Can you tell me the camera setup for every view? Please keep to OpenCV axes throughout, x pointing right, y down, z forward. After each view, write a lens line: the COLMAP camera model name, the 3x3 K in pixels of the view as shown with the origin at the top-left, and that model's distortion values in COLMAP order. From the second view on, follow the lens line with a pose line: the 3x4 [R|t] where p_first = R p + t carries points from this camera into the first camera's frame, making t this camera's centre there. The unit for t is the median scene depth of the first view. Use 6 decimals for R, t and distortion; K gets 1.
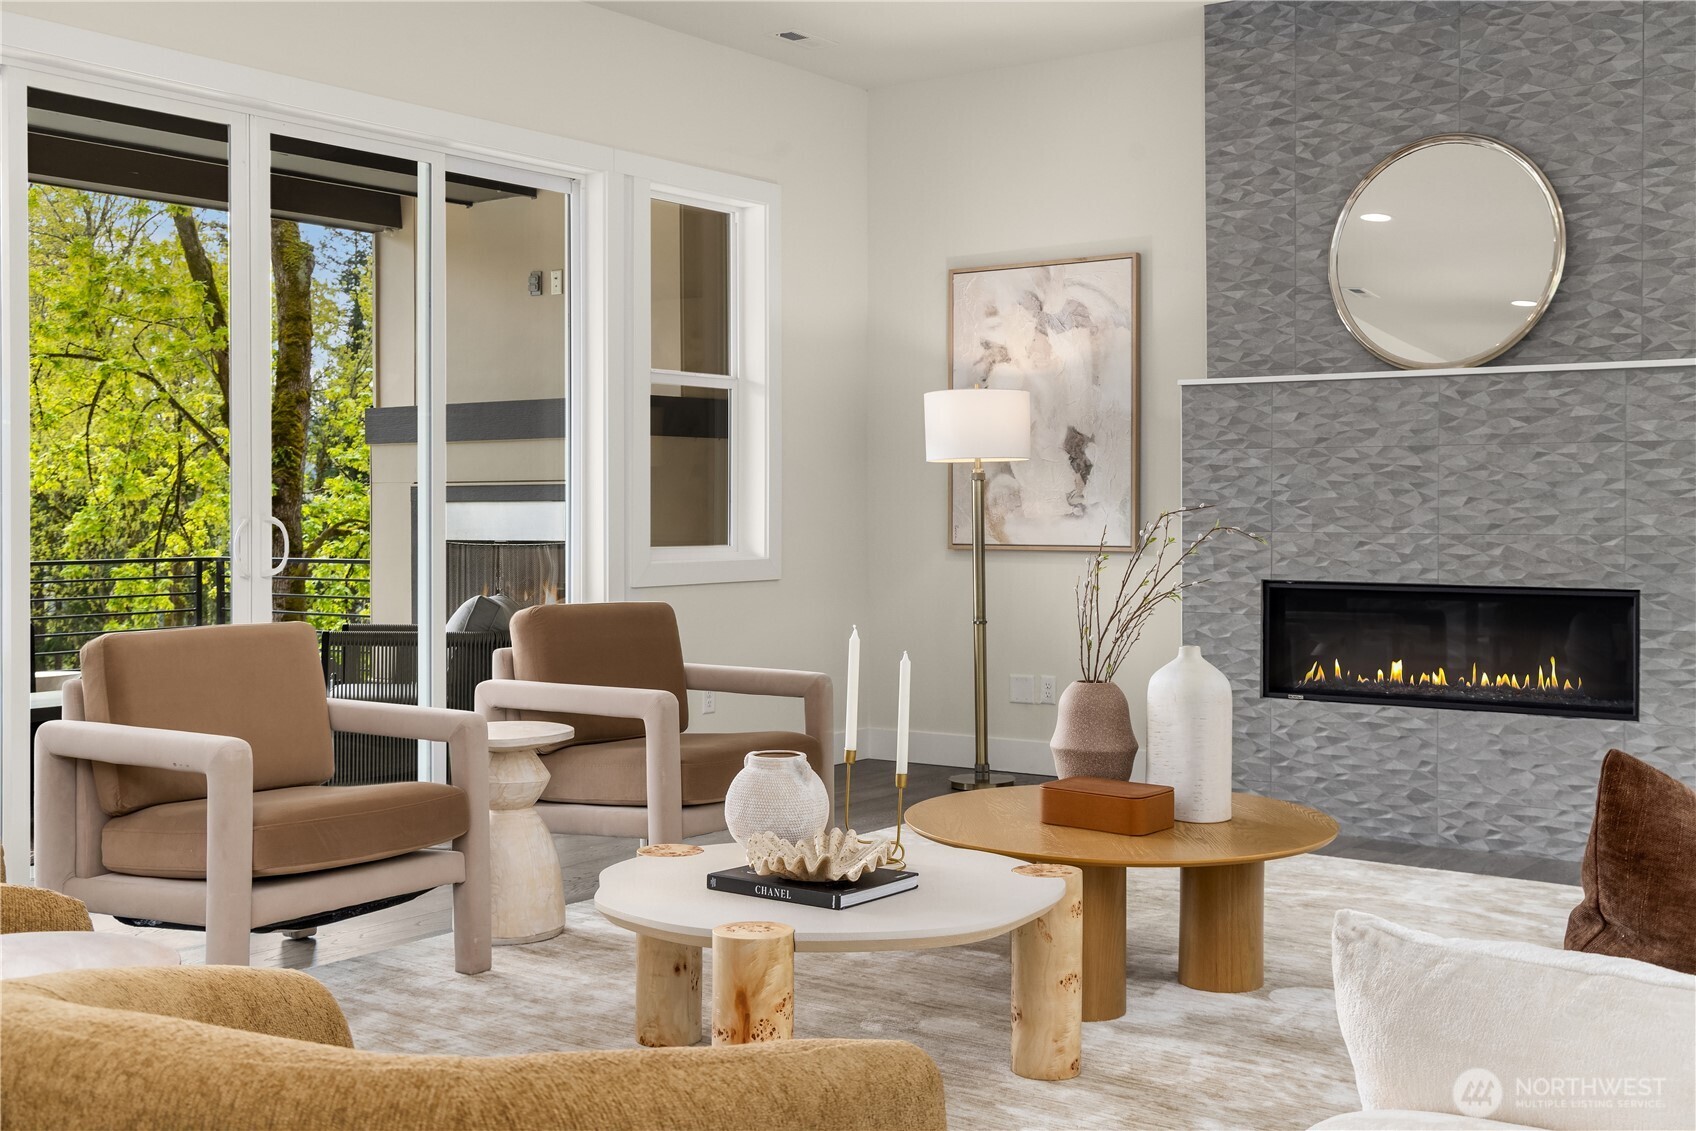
lens RADIAL K [[1890.1, 0, 843.7], [0, 1890.1, 513.7], [0, 0, 1]] dist [0.000309, 0.028180]
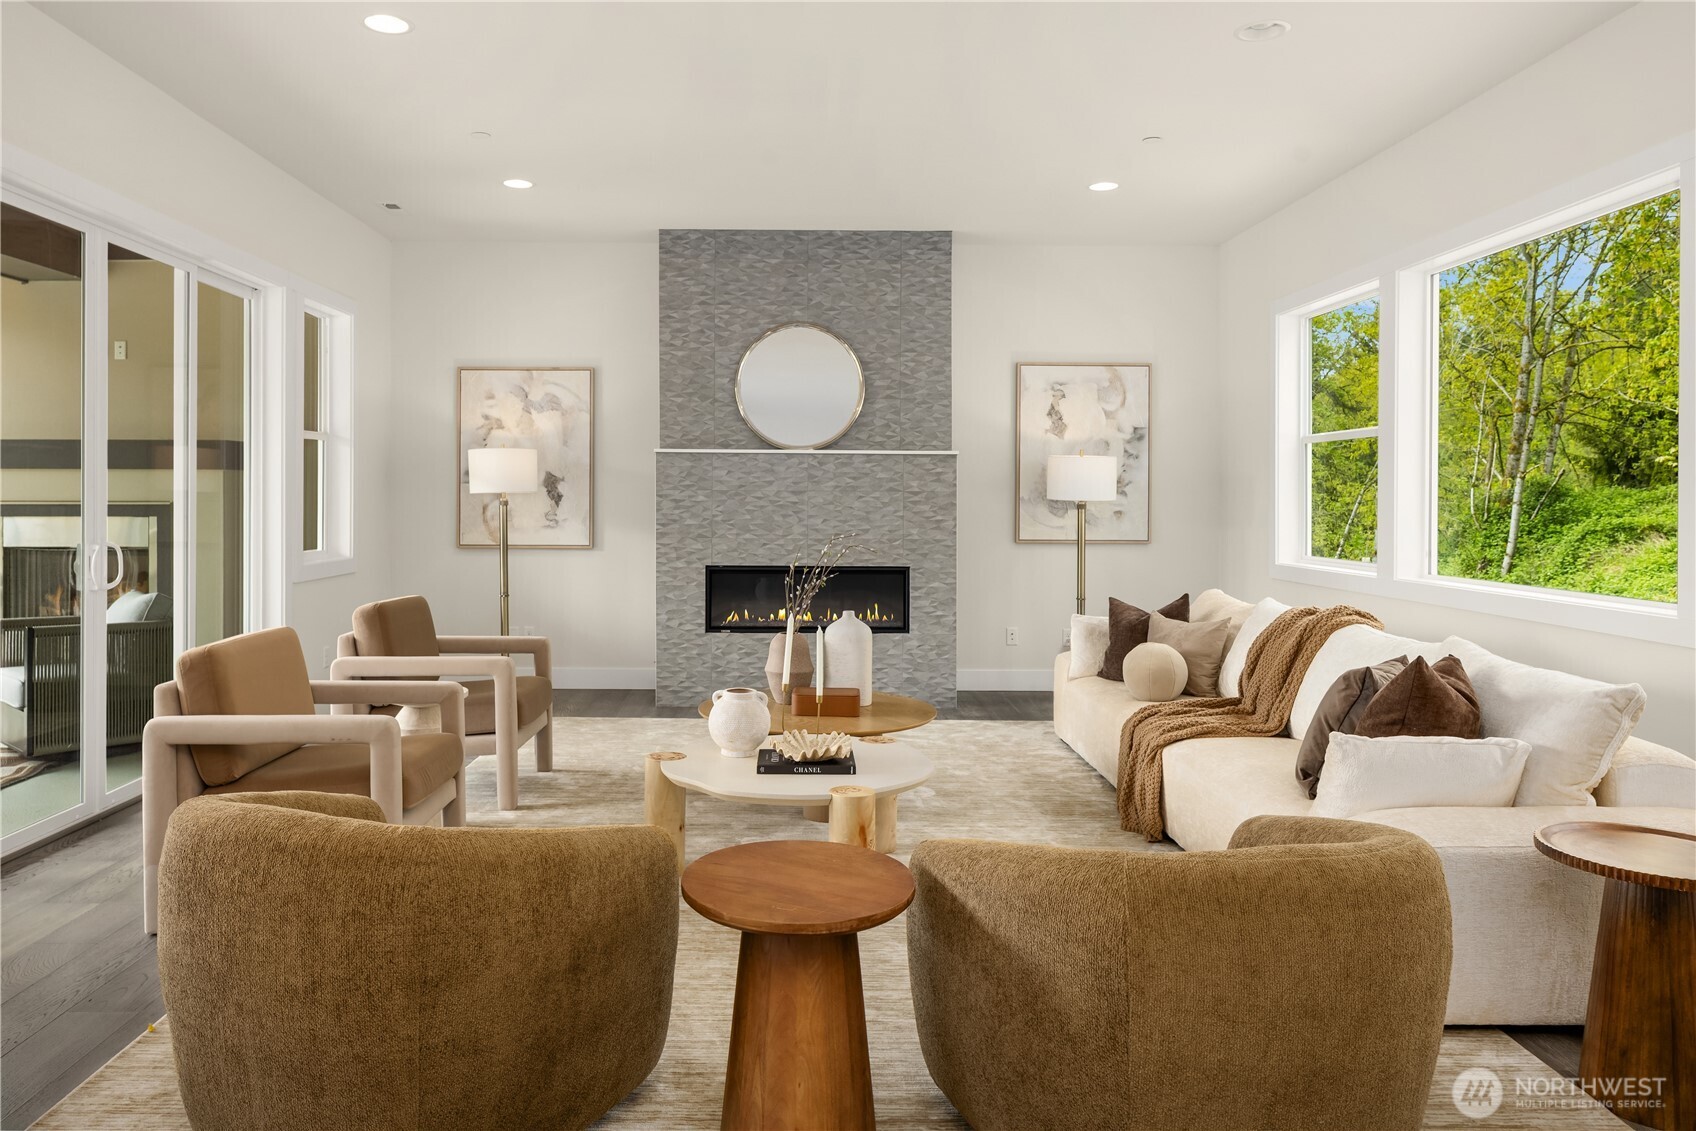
lens RADIAL K [[1178.5, 0, 823.1], [0, 1178.5, 500.2], [0, 0, 1]] dist [-0.004504, -0.000801]
pose [[0.795308, 0.003139, 0.606198, -0.378521], [-0.002581, 0.999995, -0.001792, -0.025316], [-0.606200, -0.000139, 0.795312, 0.071777]]
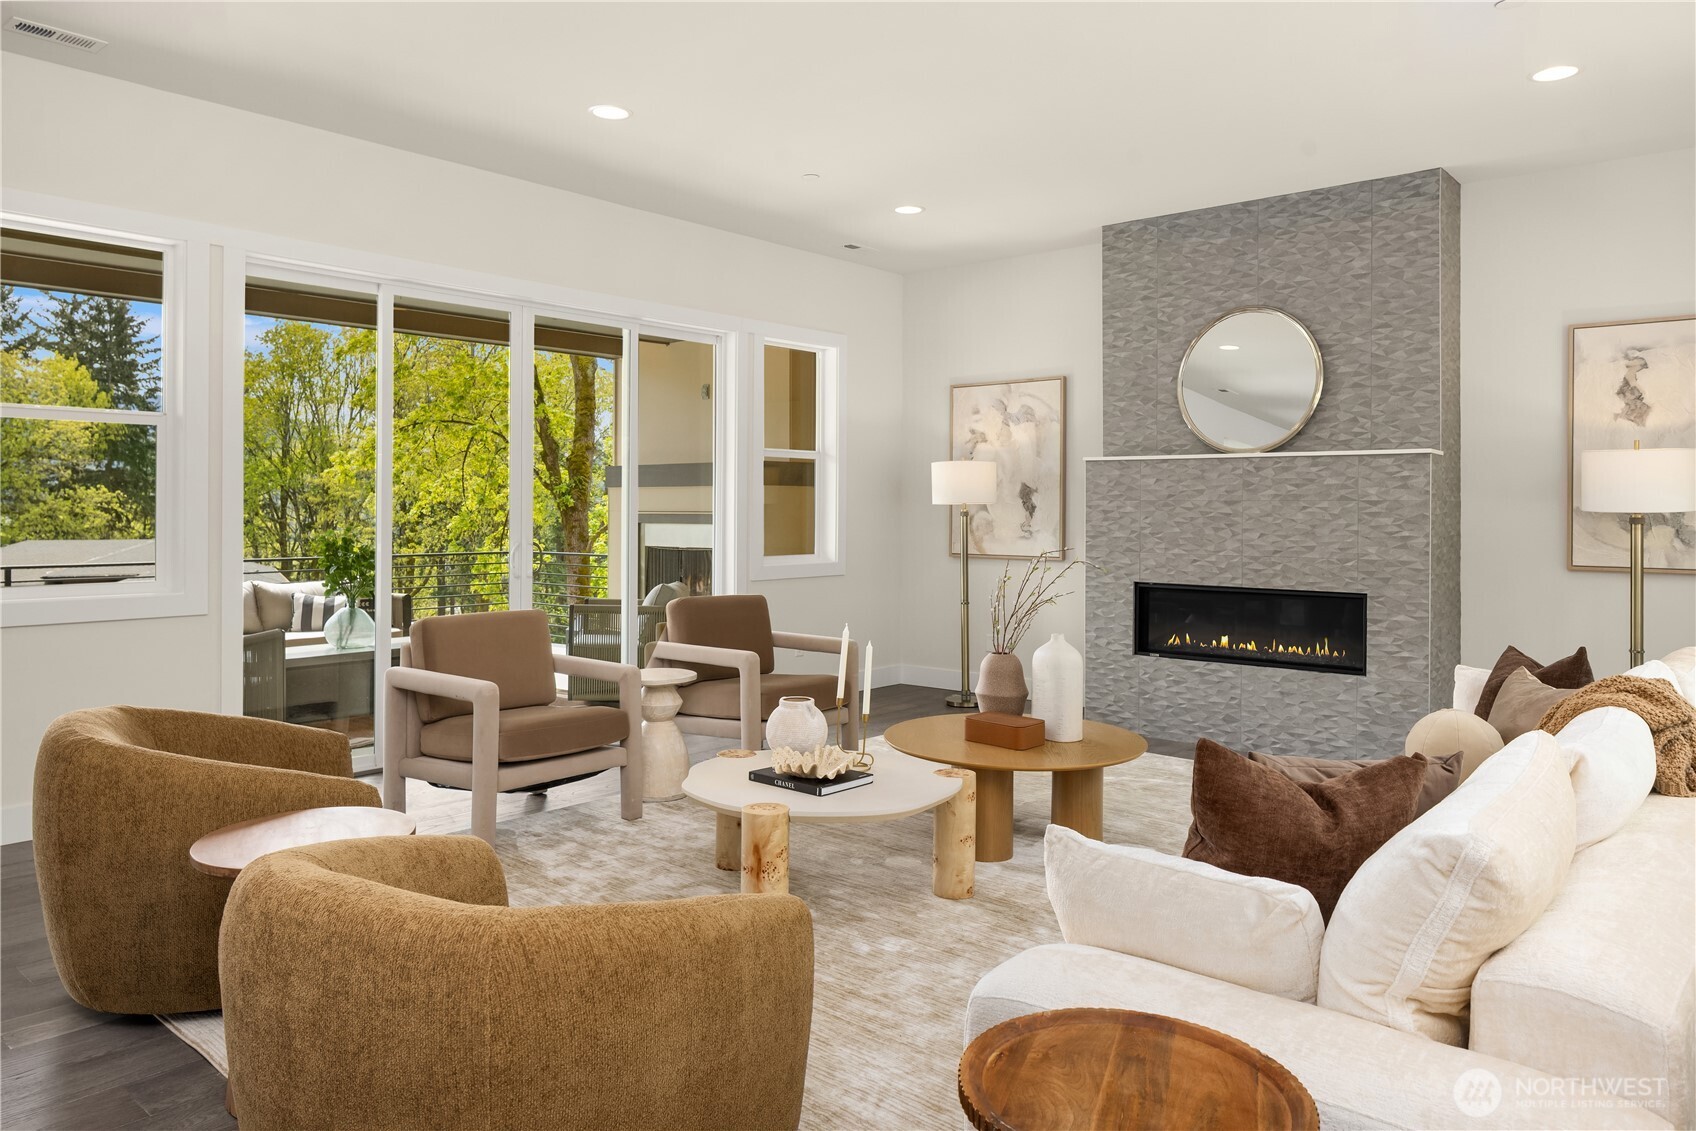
lens RADIAL K [[1178.5, 0, 823.1], [0, 1178.5, 500.2], [0, 0, 1]] dist [-0.004504, -0.000801]
pose [[0.995858, 0.004810, -0.090795, 0.050995], [-0.005754, 0.999932, -0.010142, -0.024583], [0.090740, 0.010622, 0.995818, -0.029996]]
